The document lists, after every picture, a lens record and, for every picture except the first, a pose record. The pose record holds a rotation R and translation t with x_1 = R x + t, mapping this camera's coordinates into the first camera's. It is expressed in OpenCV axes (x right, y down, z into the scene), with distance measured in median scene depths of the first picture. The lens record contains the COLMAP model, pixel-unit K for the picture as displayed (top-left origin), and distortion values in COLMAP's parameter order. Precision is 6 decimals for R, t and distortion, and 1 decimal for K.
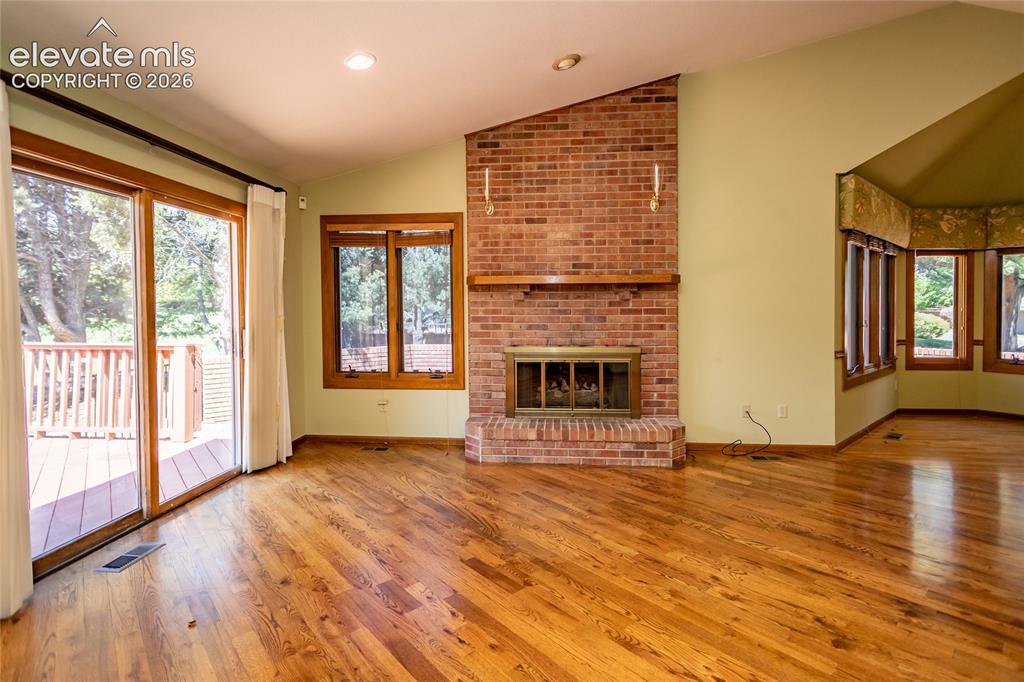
lens RADIAL K [[485.0, 0, 585.8], [0, 485.0, 317.2], [0, 0, 1]] dist [0.000128, 0.000230]
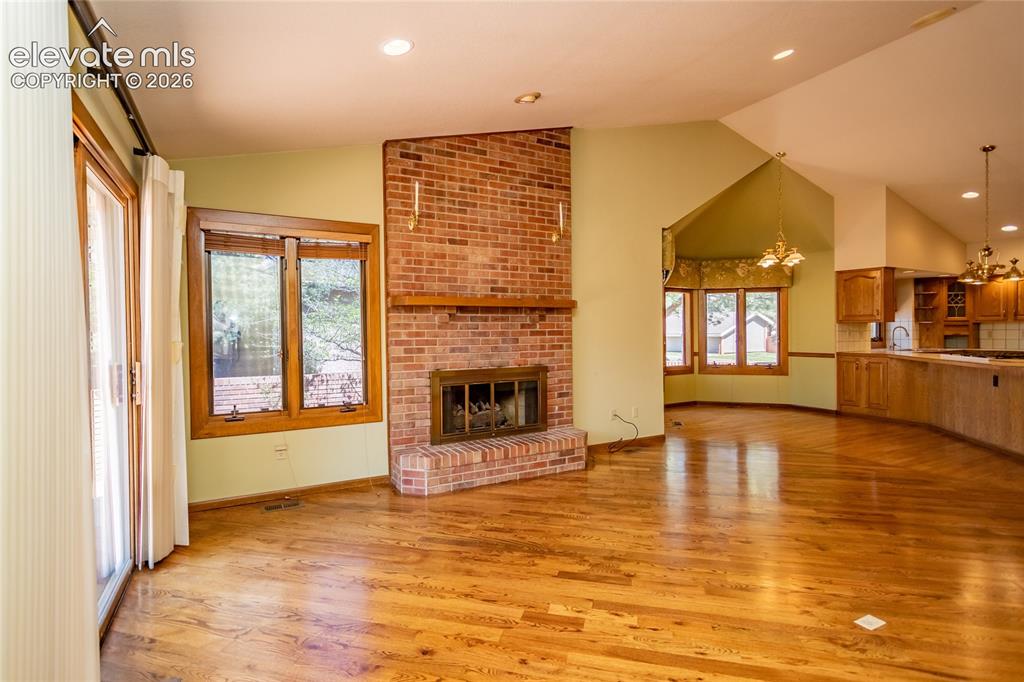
lens RADIAL K [[485.0, 0, 501.7], [0, 485.0, 336.9], [0, 0, 1]] dist [0.000128, 0.000230]
pose [[0.845965, -0.010963, 0.533126, -0.559553], [0.018607, 0.999787, -0.008965, 0.005025], [-0.532914, 0.017504, 0.845989, 0.121574]]
